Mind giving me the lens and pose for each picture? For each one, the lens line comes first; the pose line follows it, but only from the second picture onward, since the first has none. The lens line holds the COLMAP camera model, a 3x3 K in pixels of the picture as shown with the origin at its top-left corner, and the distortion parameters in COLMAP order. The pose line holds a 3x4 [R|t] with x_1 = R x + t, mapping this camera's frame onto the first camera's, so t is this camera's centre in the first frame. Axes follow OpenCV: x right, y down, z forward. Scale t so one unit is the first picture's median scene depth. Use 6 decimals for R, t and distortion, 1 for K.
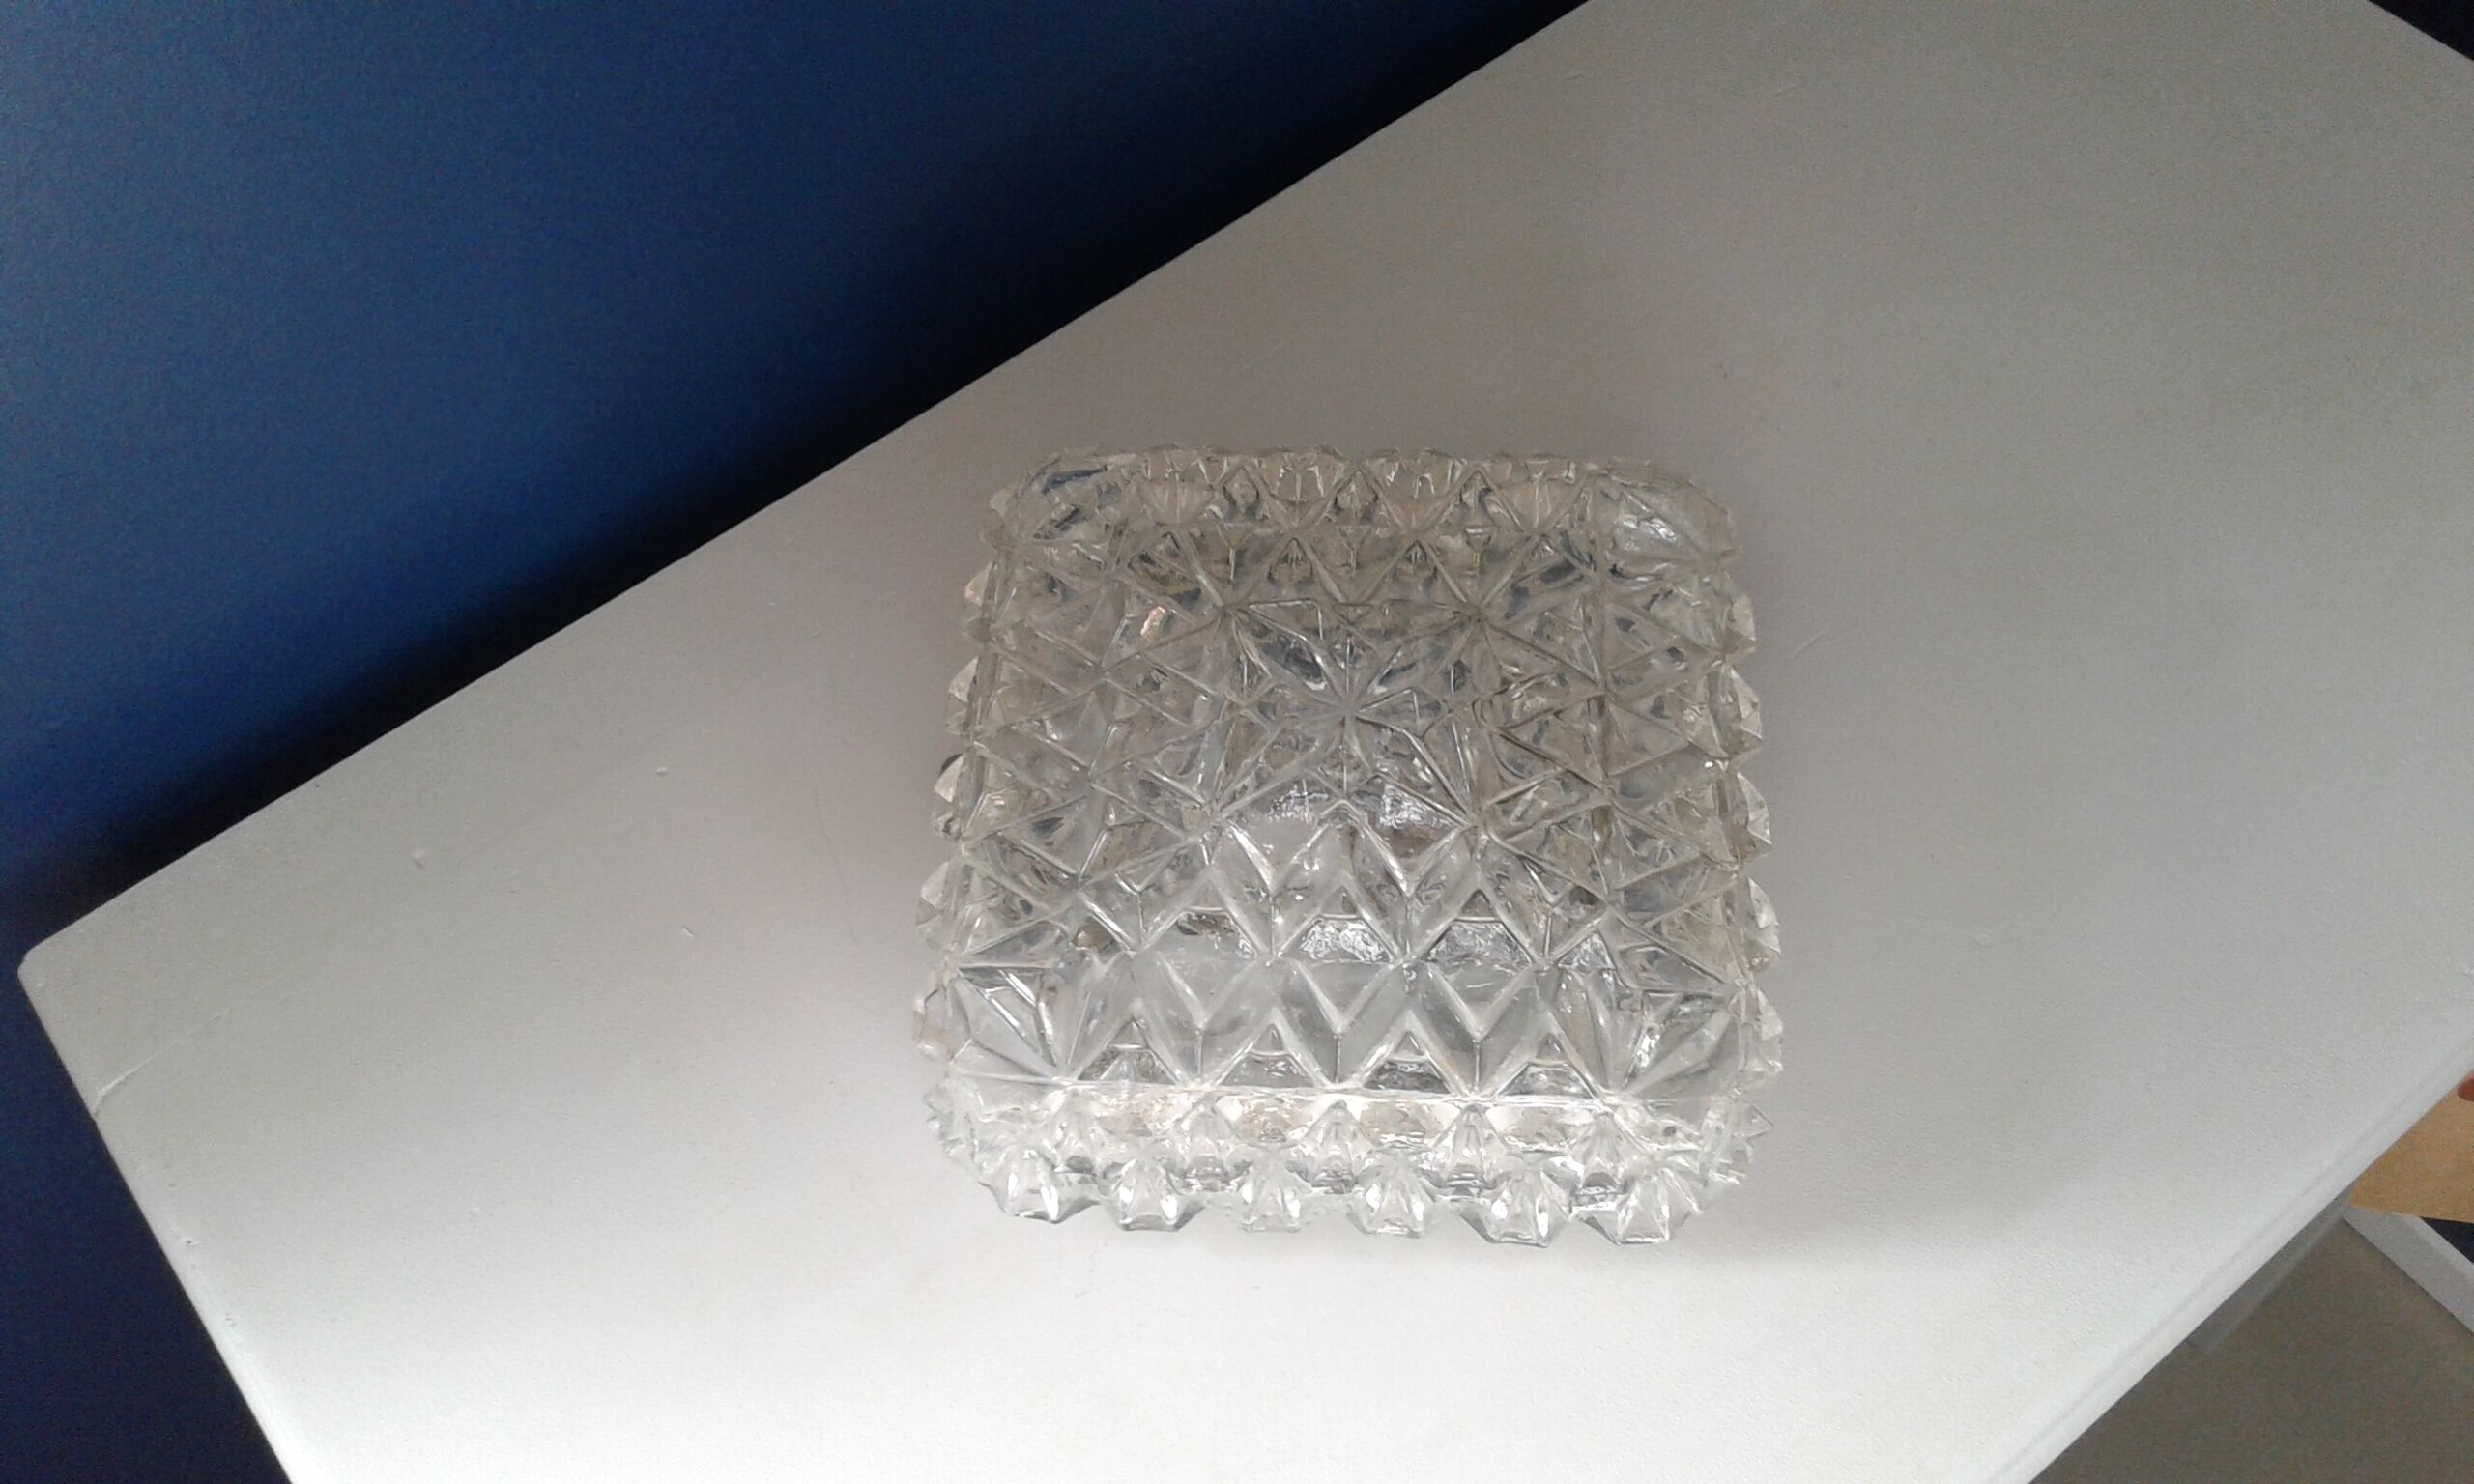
lens RADIAL K [[2100.6, 0, 1237.0], [0, 2100.6, 742.0], [0, 0, 1]] dist [-0.006372, -0.014240]
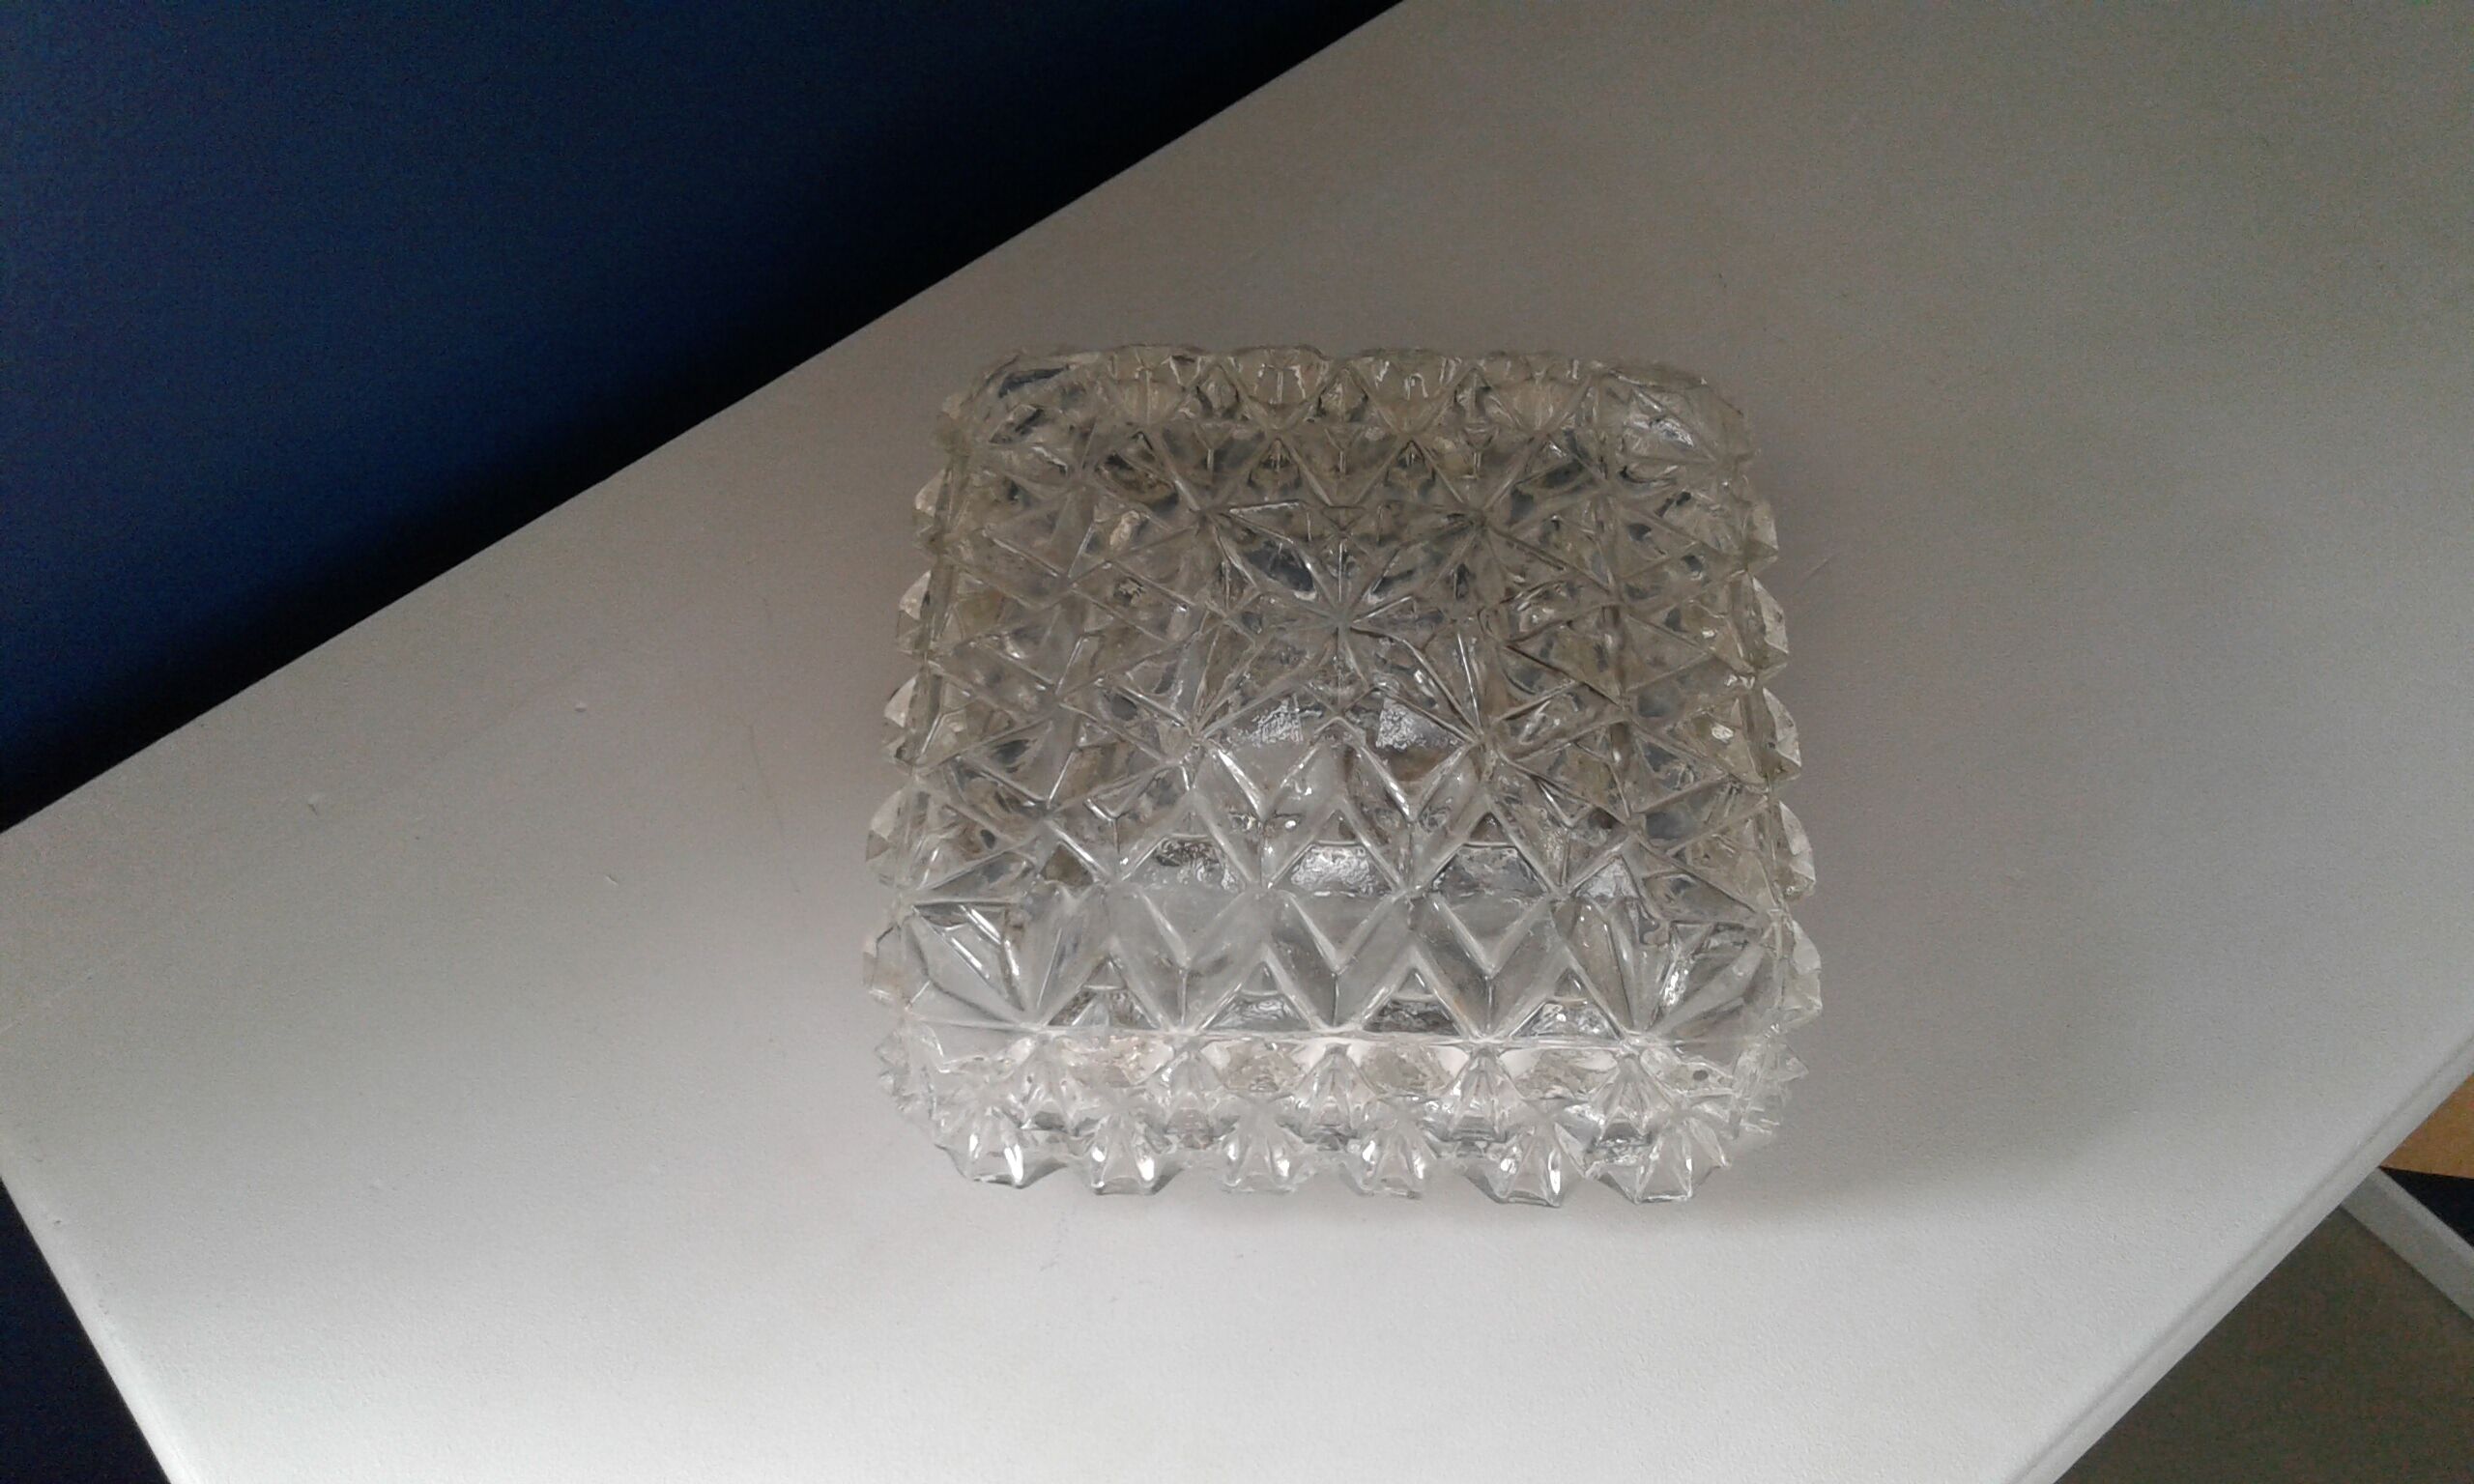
lens RADIAL K [[2100.6, 0, 1237.0], [0, 2100.6, 742.0], [0, 0, 1]] dist [-0.006372, -0.014240]
pose [[0.999400, -0.003810, 0.034438, -0.024019], [0.003763, 0.999992, 0.001427, 0.036244], [-0.034443, -0.001296, 0.999406, 0.090373]]
